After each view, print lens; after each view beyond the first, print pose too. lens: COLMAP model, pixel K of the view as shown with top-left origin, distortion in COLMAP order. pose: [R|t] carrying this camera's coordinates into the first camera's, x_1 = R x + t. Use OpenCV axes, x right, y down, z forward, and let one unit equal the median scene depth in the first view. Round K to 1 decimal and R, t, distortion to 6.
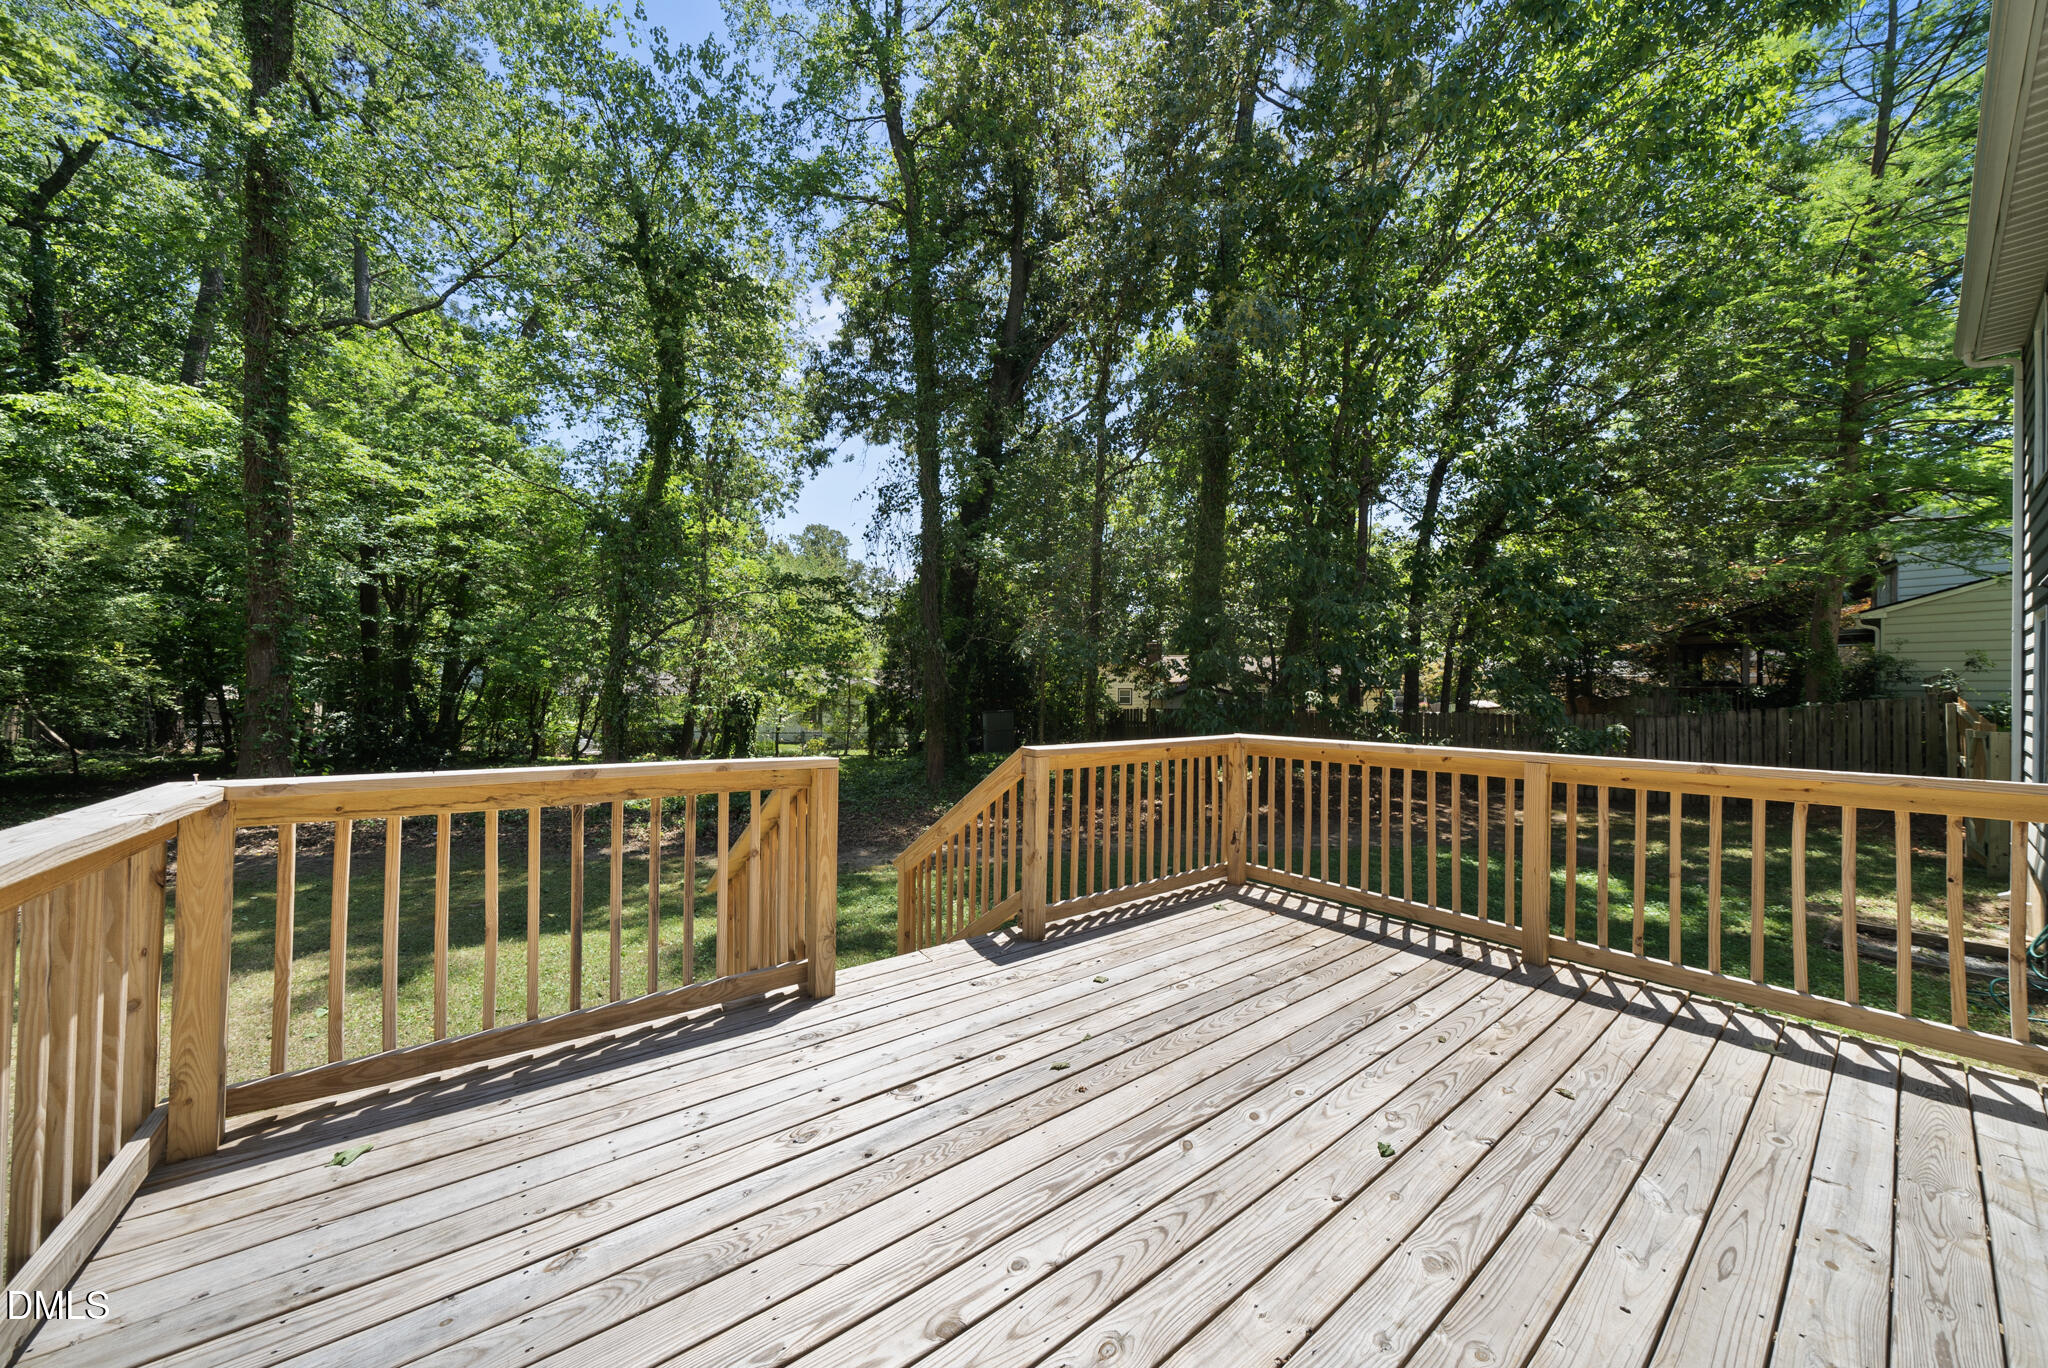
lens RADIAL K [[720.5, 0, 1024.0], [0, 720.5, 684.0], [0, 0, 1]] dist [-0.001513, -0.000190]
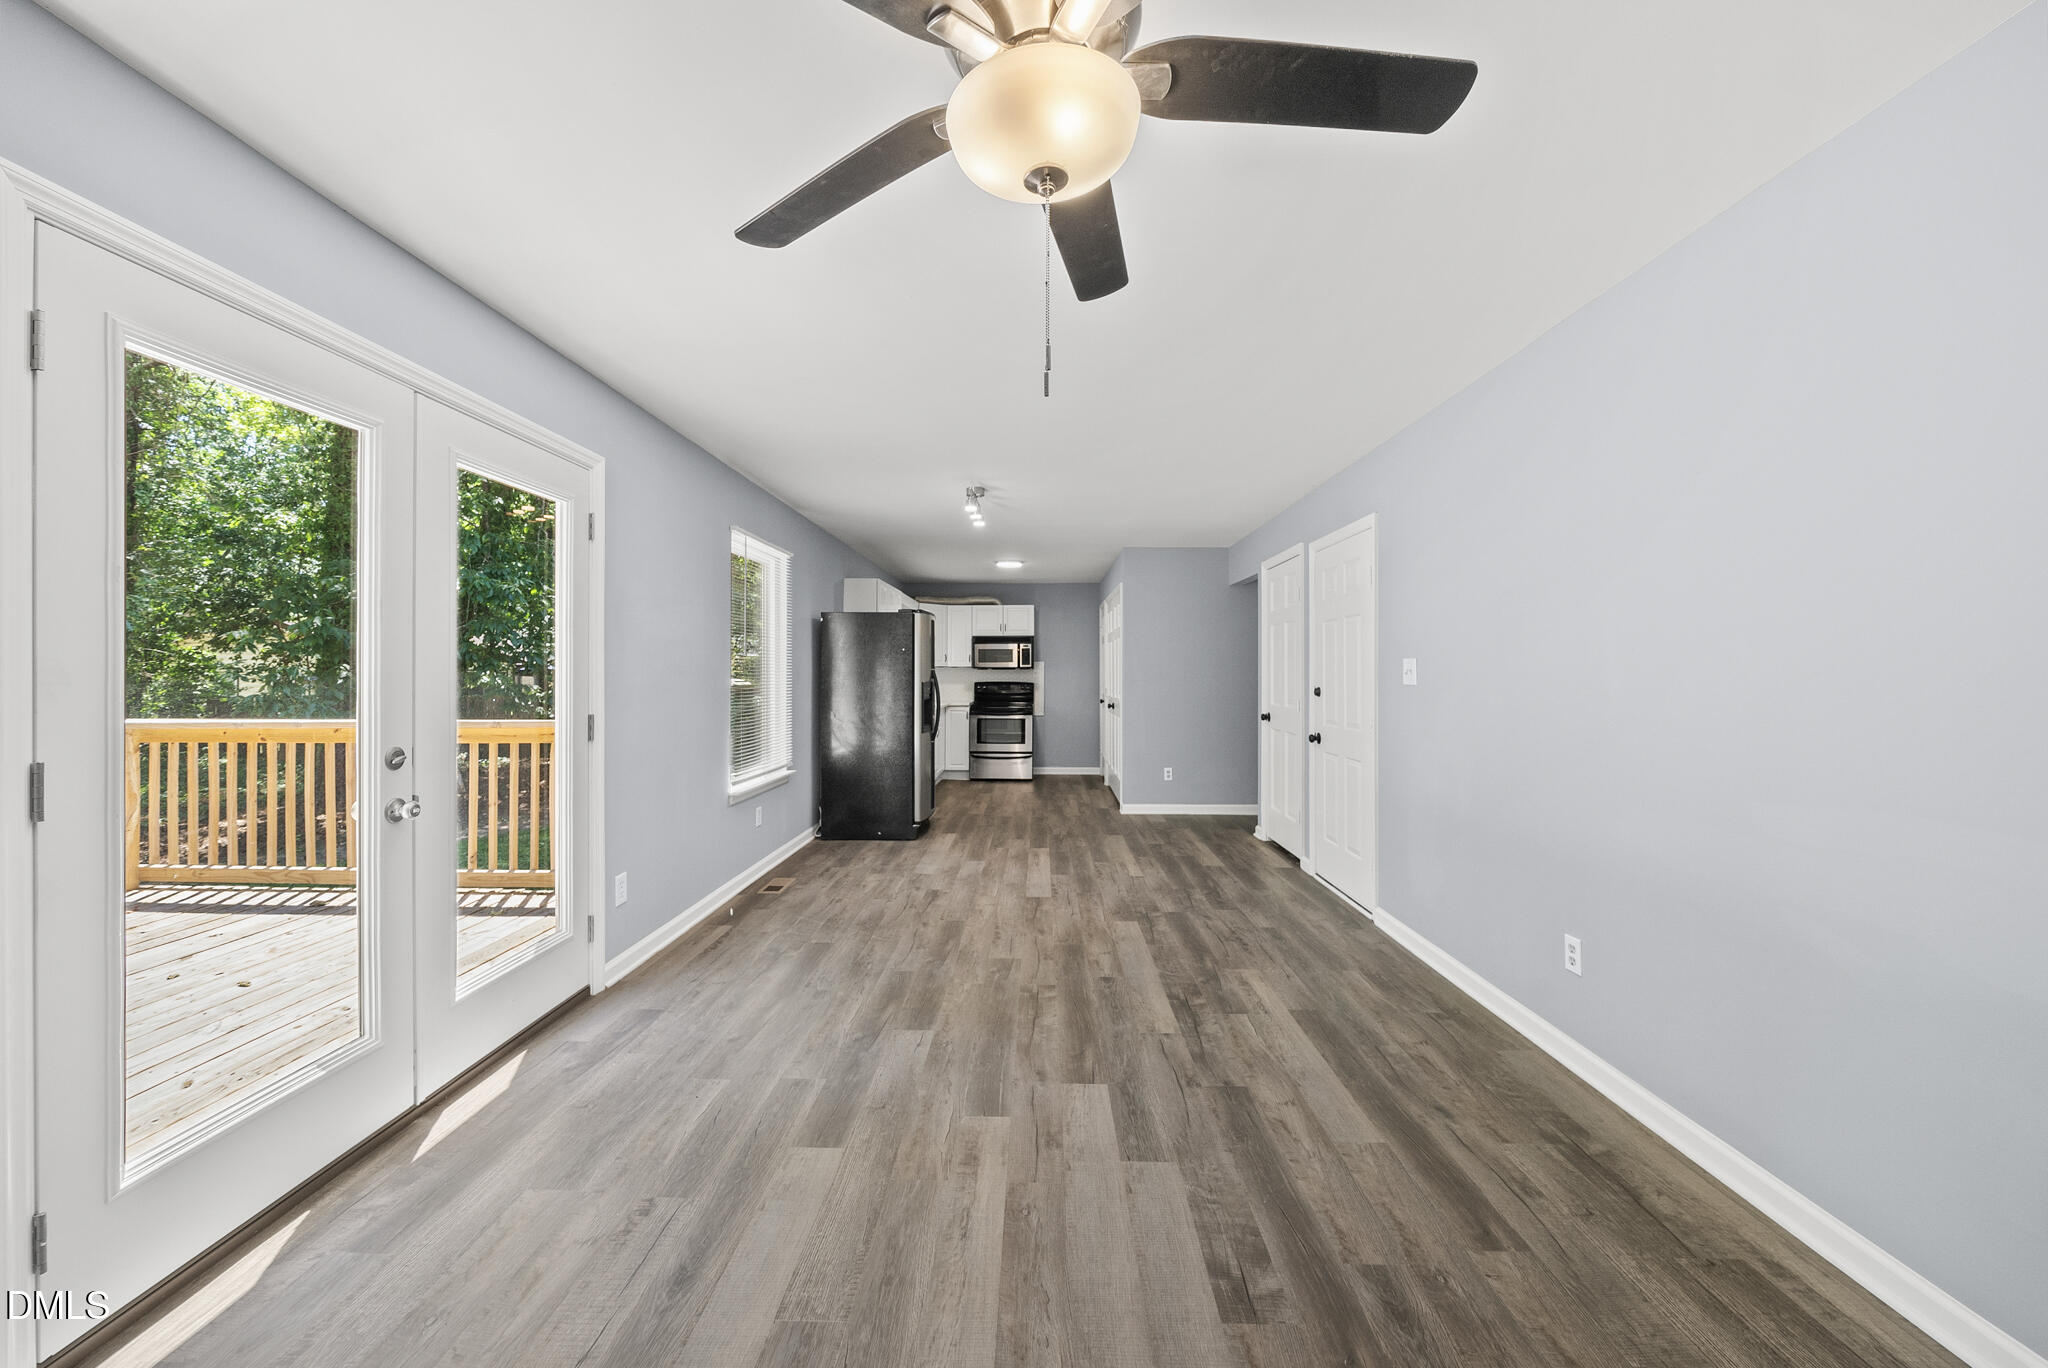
lens RADIAL K [[733.7, 0, 1024.0], [0, 733.7, 684.0], [0, 0, 1]] dist [-0.008594, 0.000071]
pose [[0.638584, -0.018749, 0.769324, 0.340070], [-0.001986, 0.999660, 0.026011, 0.002798], [-0.769549, -0.018138, 0.638330, -0.422235]]
